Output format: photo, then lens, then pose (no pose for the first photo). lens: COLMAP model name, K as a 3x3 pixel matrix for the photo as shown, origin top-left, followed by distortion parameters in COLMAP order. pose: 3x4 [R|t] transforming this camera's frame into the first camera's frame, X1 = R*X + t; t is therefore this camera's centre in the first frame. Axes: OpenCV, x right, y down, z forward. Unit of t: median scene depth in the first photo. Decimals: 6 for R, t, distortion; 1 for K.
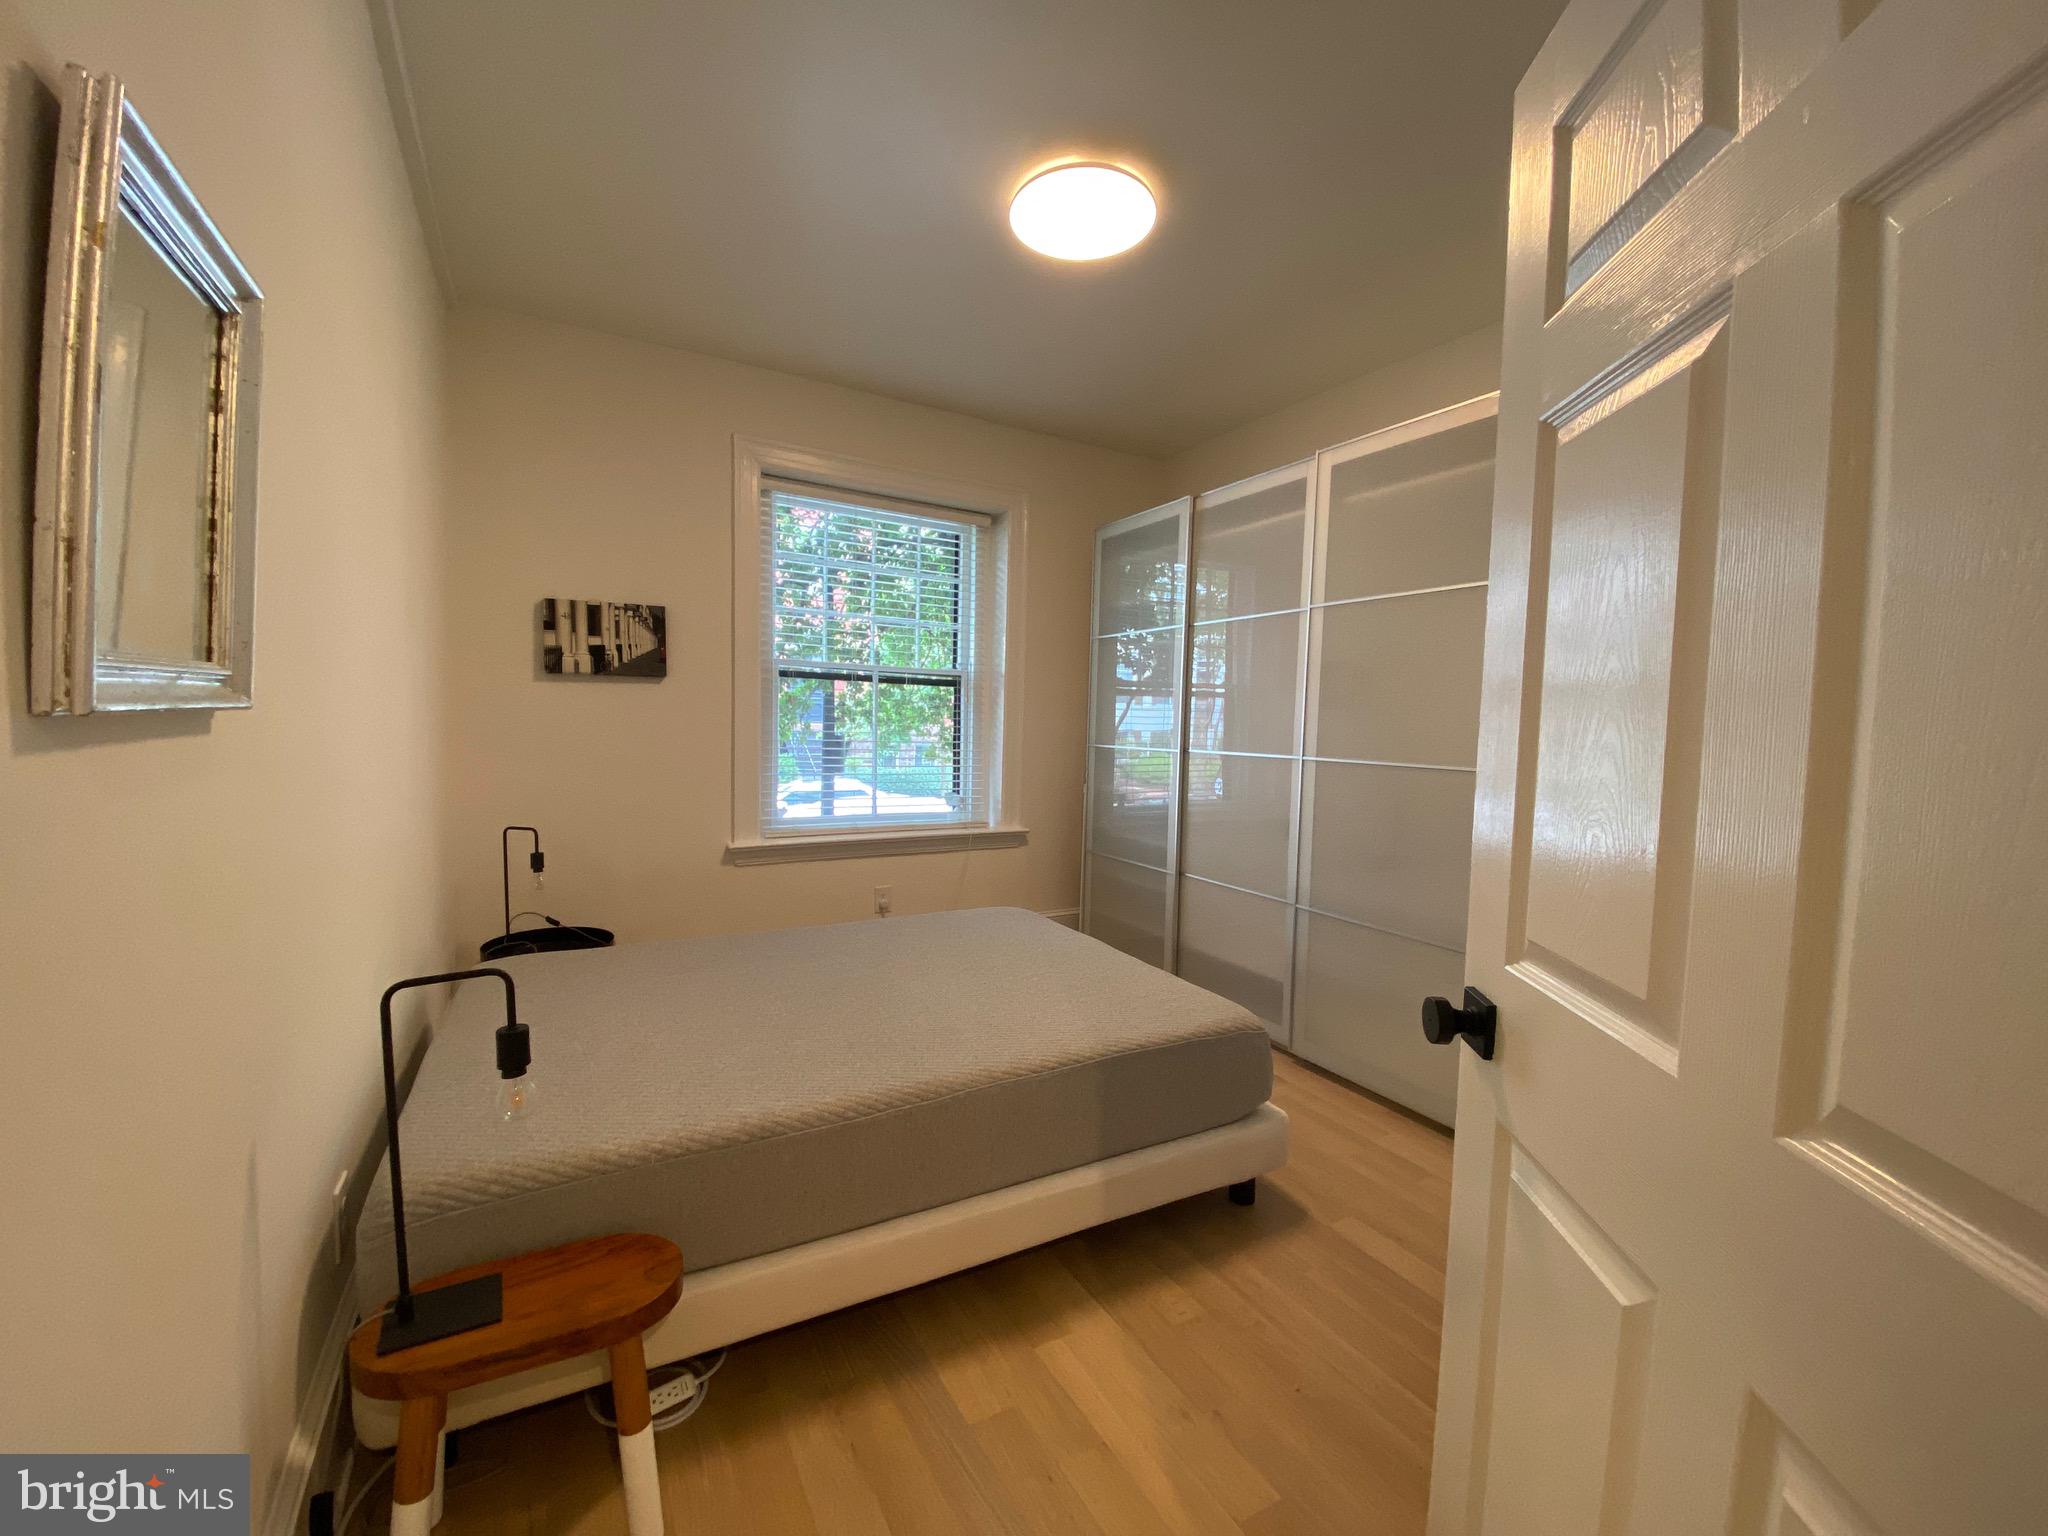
lens RADIAL K [[821.6, 0, 1024.0], [0, 821.6, 768.0], [0, 0, 1]] dist [0.025590, -0.022855]
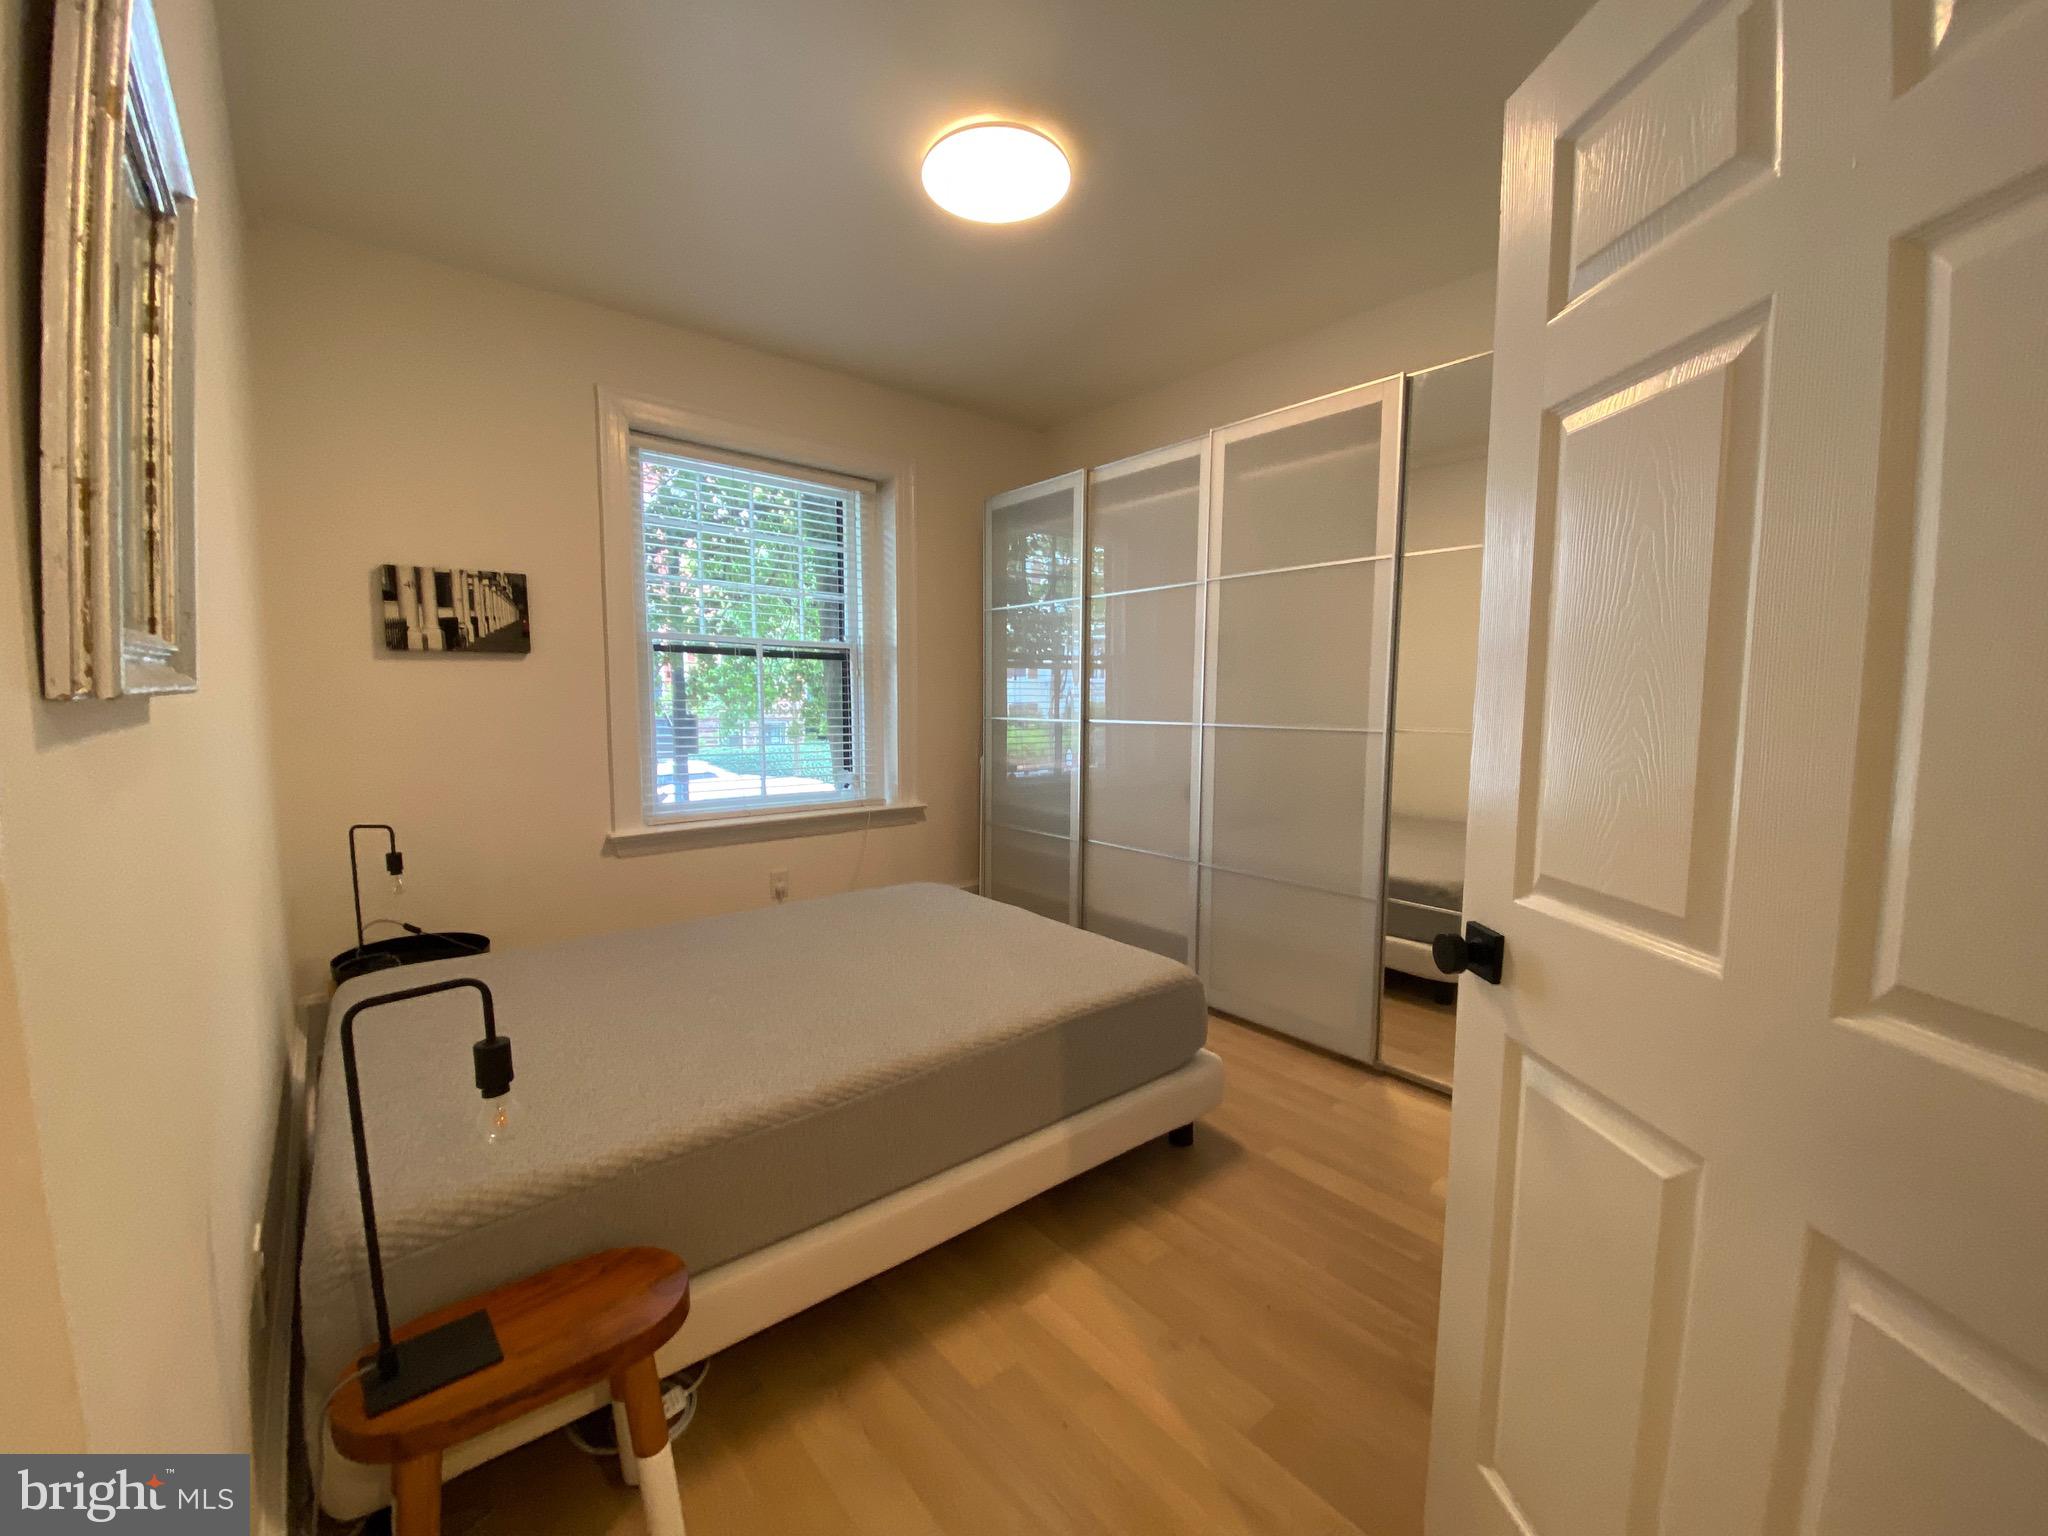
lens RADIAL K [[824.7, 0, 1018.9], [0, 824.7, 766.6], [0, 0, 1]] dist [0.024513, -0.021018]
pose [[0.983023, -0.034541, 0.180202, -0.113345], [0.029129, 0.999044, 0.032594, 0.000649], [-0.181155, -0.026791, 0.983089, 0.006920]]
